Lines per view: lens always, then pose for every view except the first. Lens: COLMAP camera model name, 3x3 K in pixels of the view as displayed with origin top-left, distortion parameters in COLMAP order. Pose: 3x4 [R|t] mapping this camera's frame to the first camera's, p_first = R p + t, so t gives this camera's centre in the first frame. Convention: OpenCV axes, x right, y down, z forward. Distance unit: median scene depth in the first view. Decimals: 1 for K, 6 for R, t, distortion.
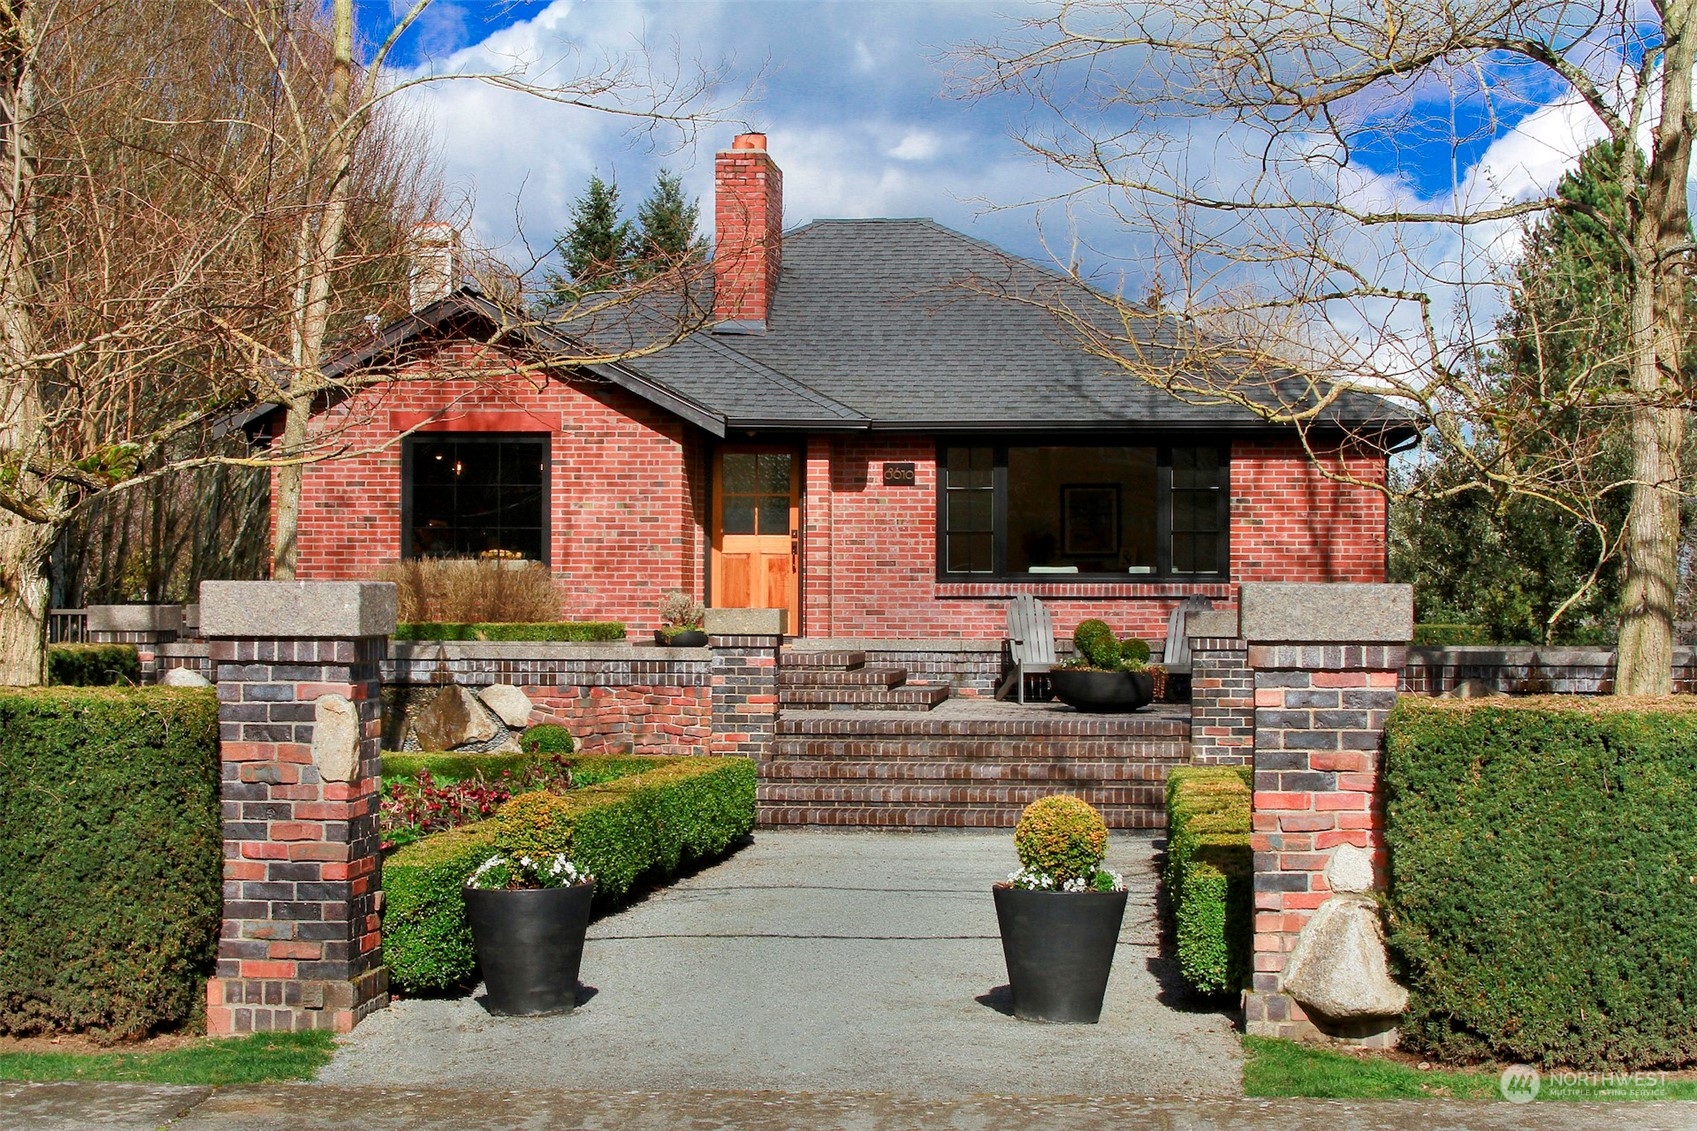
lens RADIAL K [[3248.4, 0, 848.6], [0, 3248.4, 566.6], [0, 0, 1]] dist [-0.052775, 0.000000]
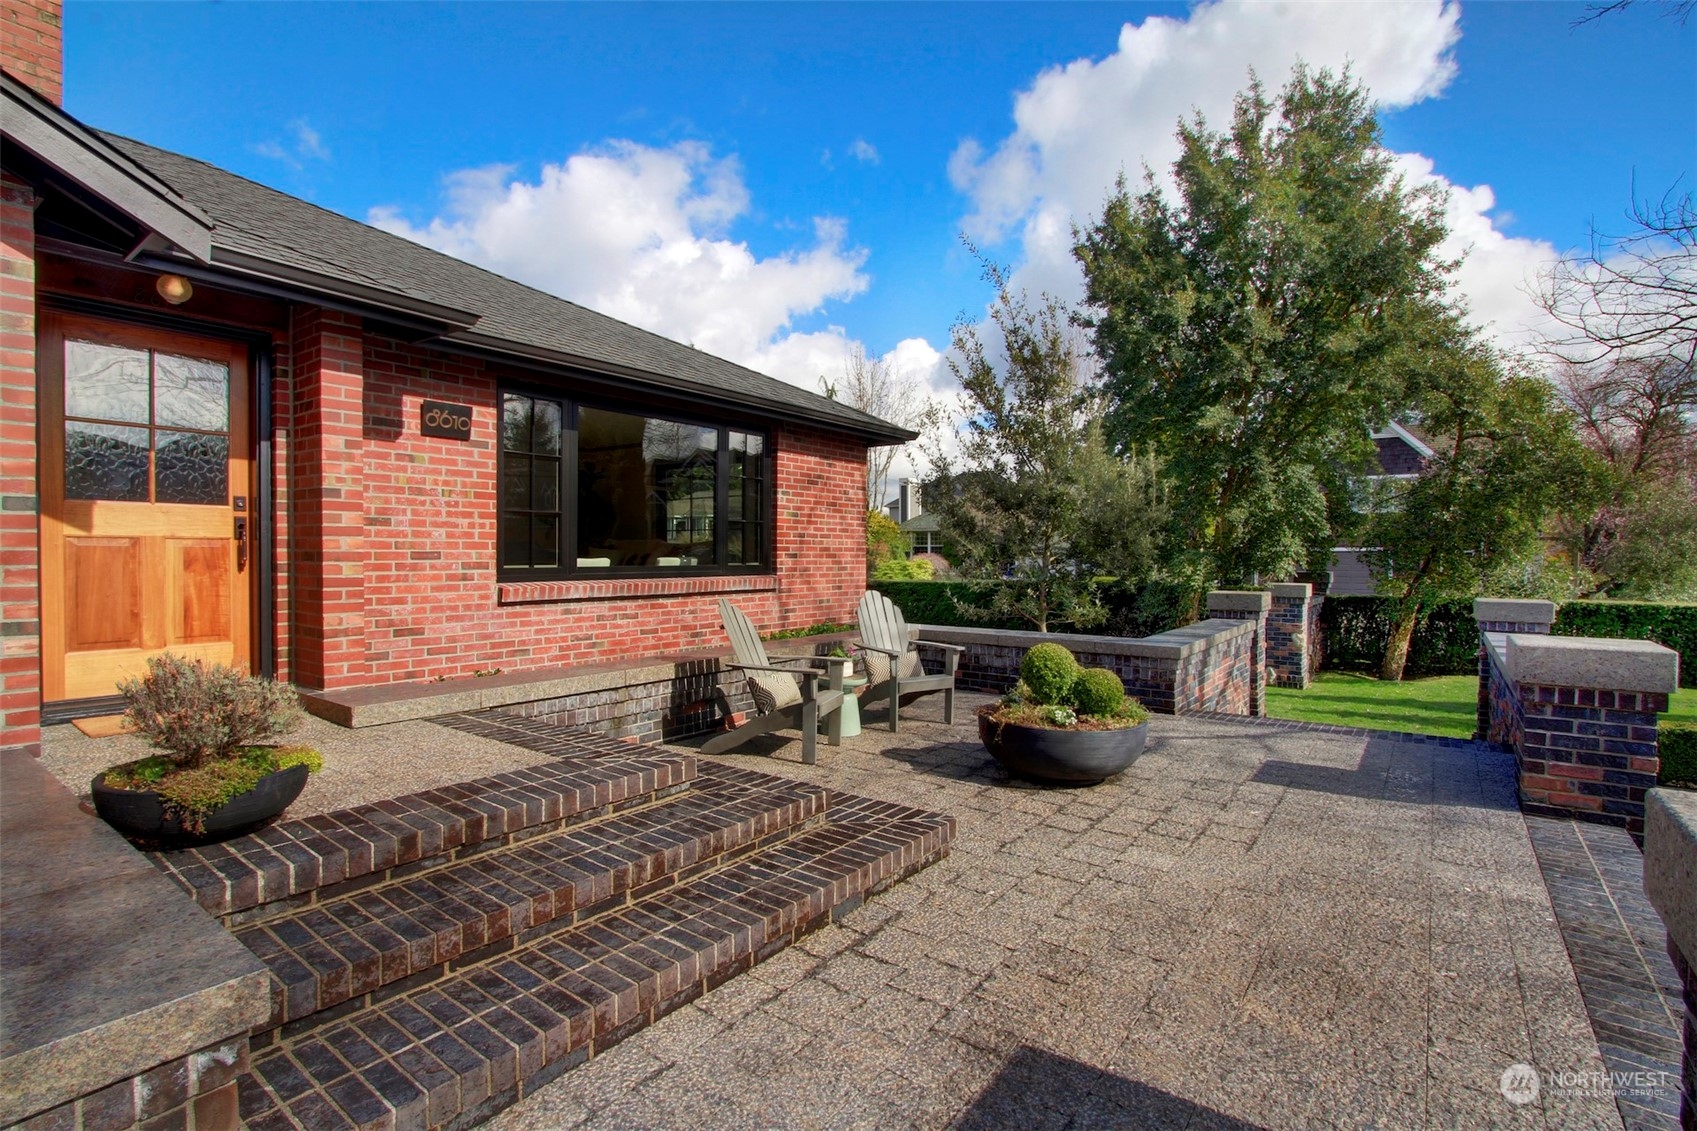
lens RADIAL K [[797.5, 0, 838.3], [0, 797.5, 561.8], [0, 0, 1]] dist [-0.005486, -0.000456]
pose [[0.524521, -0.009585, 0.851343, -0.081182], [-0.006730, 0.999859, 0.015403, -0.002745], [-0.851371, -0.013808, 0.524383, 0.846538]]
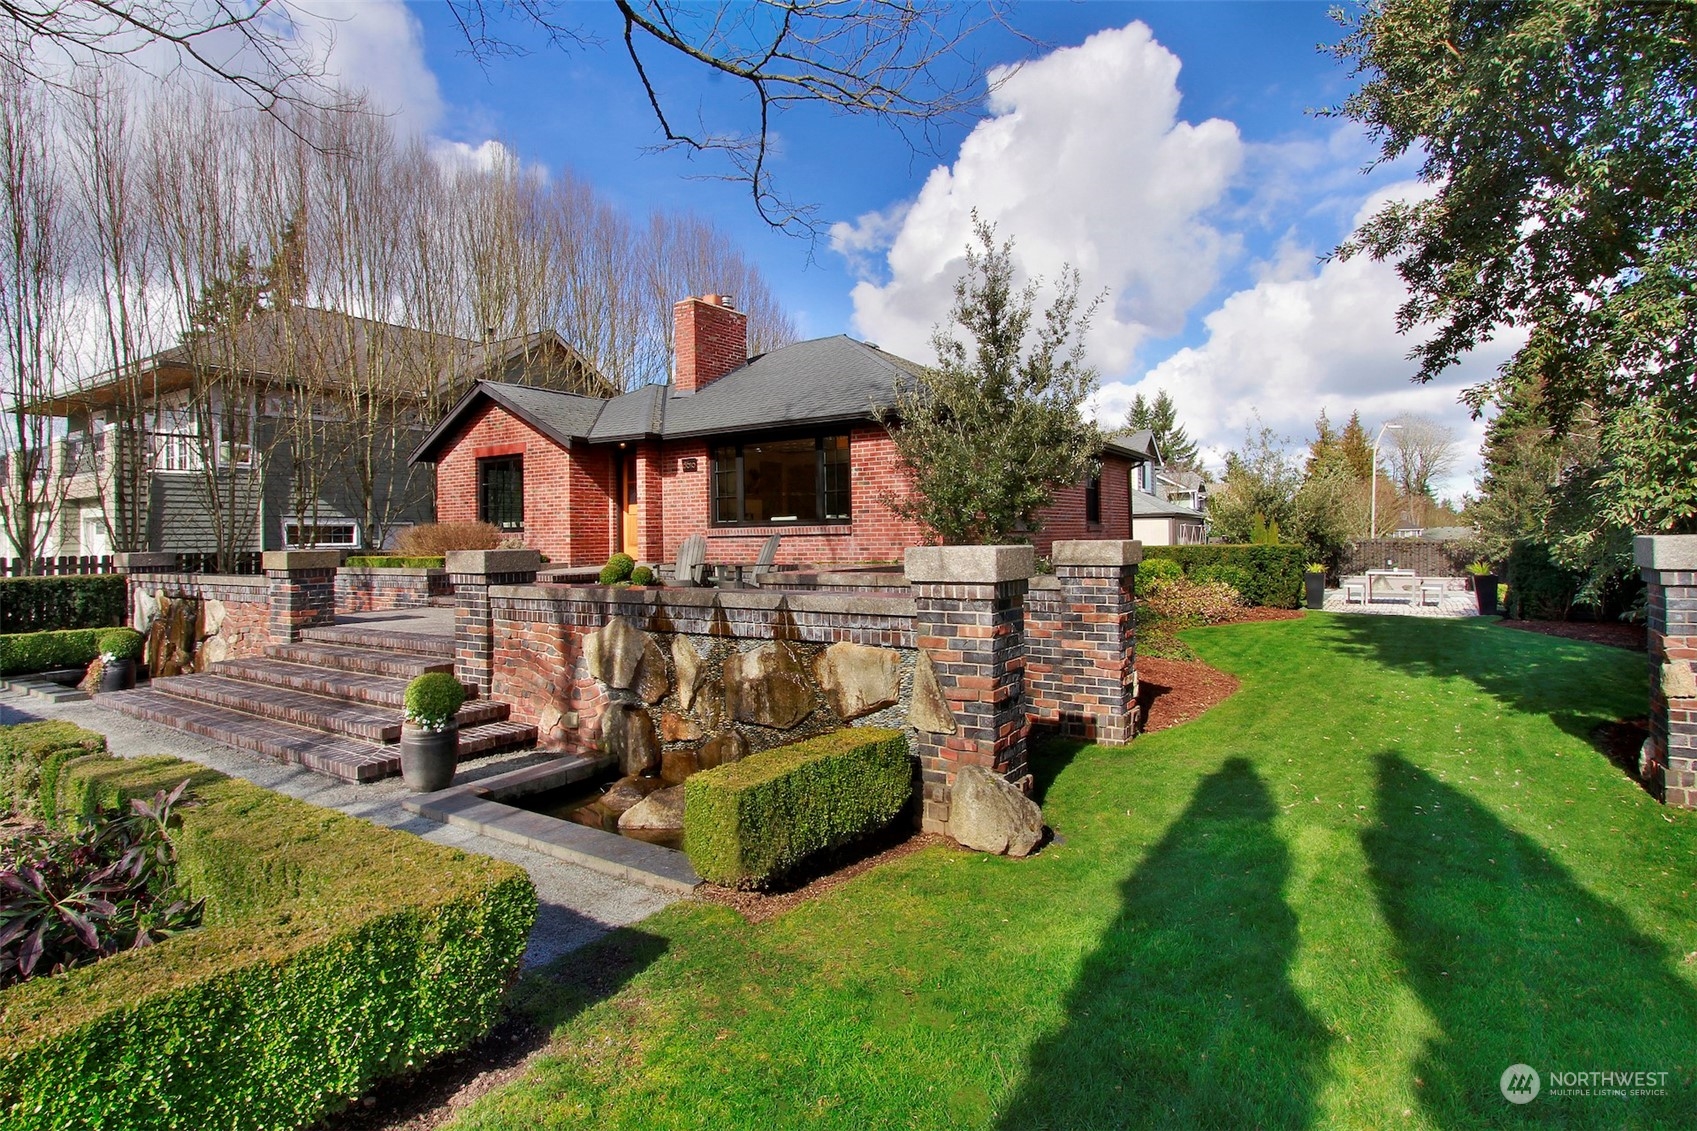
lens RADIAL K [[875.1, 0, 847.8], [0, 875.1, 555.2], [0, 0, 1]] dist [0.001128, 0.000023]
pose [[0.878176, -0.009399, -0.478245, 0.306477], [0.025661, 0.999293, 0.027481, 0.008182], [0.477649, -0.036405, 0.877796, 0.636033]]
